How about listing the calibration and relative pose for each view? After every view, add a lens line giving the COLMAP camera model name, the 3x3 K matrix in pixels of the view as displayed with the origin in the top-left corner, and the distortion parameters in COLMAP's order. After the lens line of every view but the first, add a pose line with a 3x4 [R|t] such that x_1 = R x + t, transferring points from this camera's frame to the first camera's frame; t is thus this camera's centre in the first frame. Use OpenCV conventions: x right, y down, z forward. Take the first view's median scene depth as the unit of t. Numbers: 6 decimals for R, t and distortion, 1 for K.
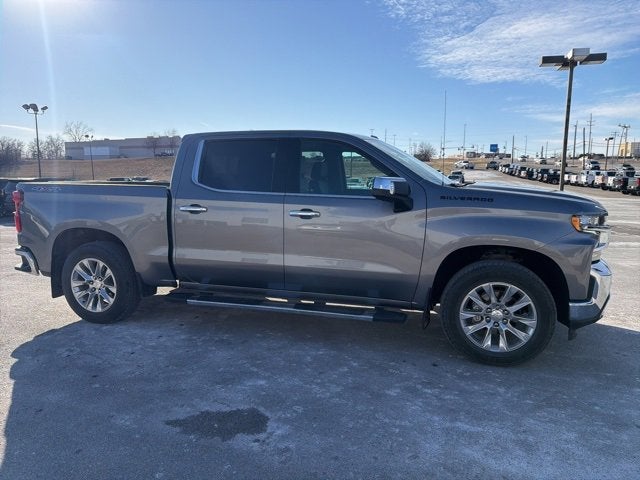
lens RADIAL K [[451.9, 0, 323.6], [0, 451.9, 229.4], [0, 0, 1]] dist [0.035093, -0.041882]
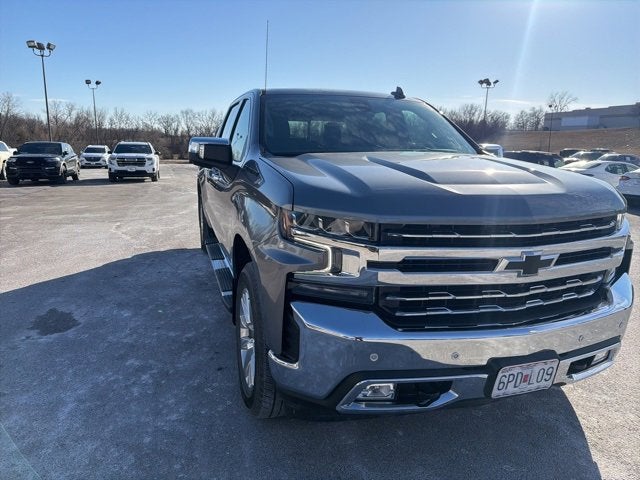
lens RADIAL K [[451.9, 0, 323.0], [0, 451.9, 236.7], [0, 0, 1]] dist [0.035093, -0.041882]
pose [[0.569634, 0.178167, -0.802355, 0.856344], [-0.116199, 0.983874, 0.135978, -0.064200], [0.813643, 0.015775, 0.581151, 0.586791]]
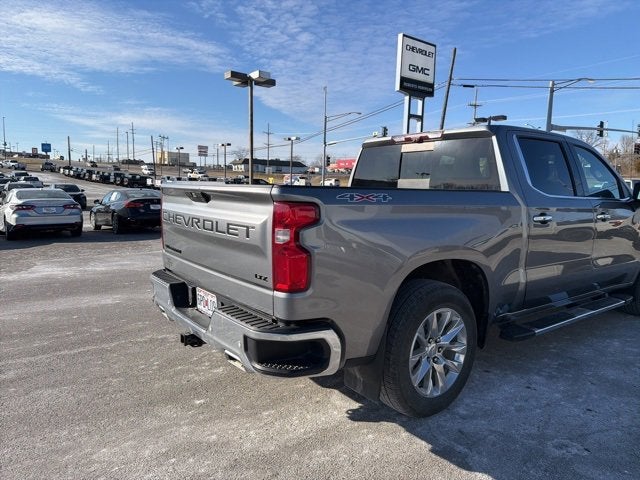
lens RADIAL K [[451.9, 0, 323.2], [0, 451.9, 237.3], [0, 0, 1]] dist [0.035093, -0.041882]
pose [[0.587788, -0.081401, 0.804910, -1.211922], [0.074457, 0.996146, 0.046369, -0.081560], [-0.805582, 0.032676, 0.591583, 0.854877]]
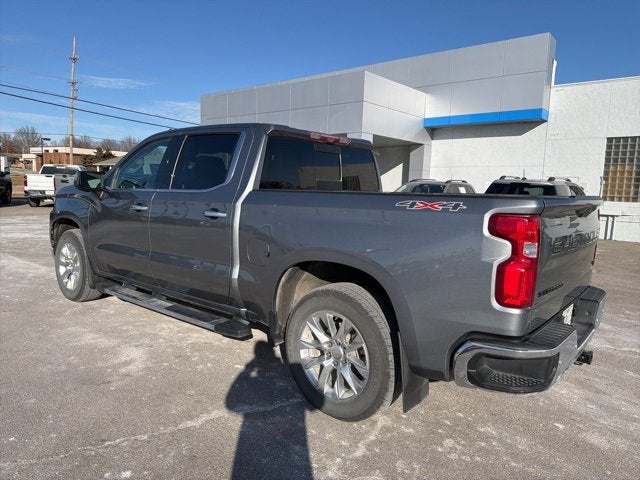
lens RADIAL K [[451.9, 0, 325.0], [0, 451.9, 235.2], [0, 0, 1]] dist [0.035093, -0.041882]
pose [[-0.921379, -0.073620, 0.381628, -0.668489], [0.011253, 0.976432, 0.215533, -0.242969], [-0.388502, 0.202882, -0.898836, 2.183821]]
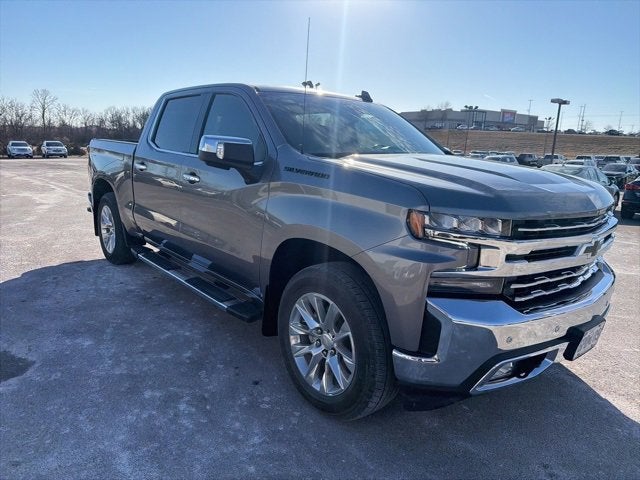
lens RADIAL K [[451.9, 0, 323.4], [0, 451.9, 237.1], [0, 0, 1]] dist [0.035093, -0.041882]
pose [[0.836779, 0.142236, -0.528744, 0.631351], [-0.103841, 0.989369, 0.101811, -0.035299], [0.537604, -0.030288, 0.842653, 0.363427]]
